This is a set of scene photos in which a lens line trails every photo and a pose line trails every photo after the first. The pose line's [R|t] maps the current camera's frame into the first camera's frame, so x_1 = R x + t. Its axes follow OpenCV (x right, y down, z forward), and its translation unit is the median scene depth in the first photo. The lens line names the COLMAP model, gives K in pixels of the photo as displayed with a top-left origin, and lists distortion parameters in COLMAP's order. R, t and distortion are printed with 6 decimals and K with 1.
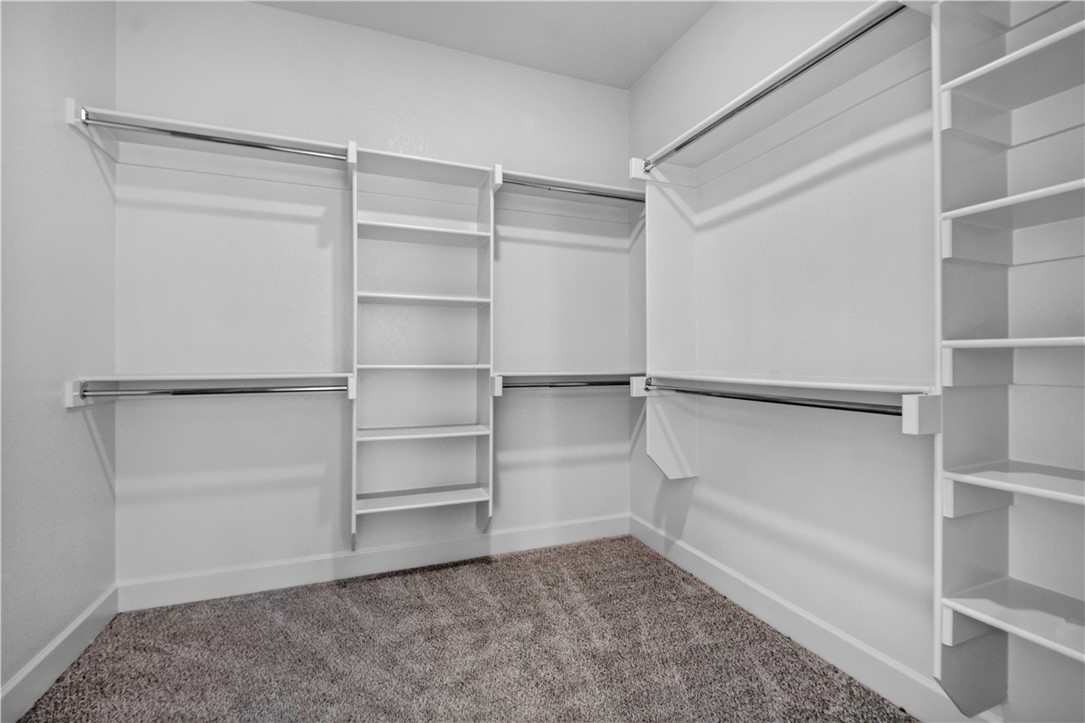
lens RADIAL K [[470.7, 0, 539.1], [0, 470.7, 360.3], [0, 0, 1]] dist [-0.003618, -0.000556]
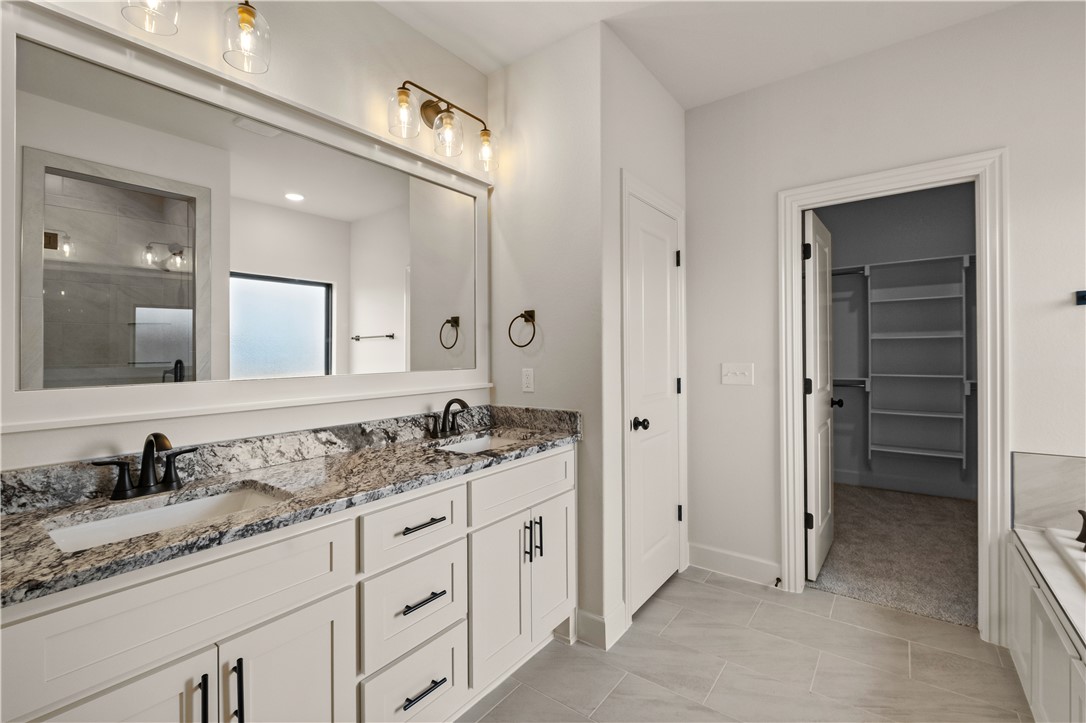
lens RADIAL K [[471.1, 0, 539.6], [0, 471.1, 360.3], [0, 0, 1]] dist [-0.003618, -0.000556]
pose [[0.514674, -0.003081, -0.857381, 0.559013], [0.008589, 0.999962, 0.001562, -0.060830], [0.857343, -0.008168, 0.514680, -1.144452]]
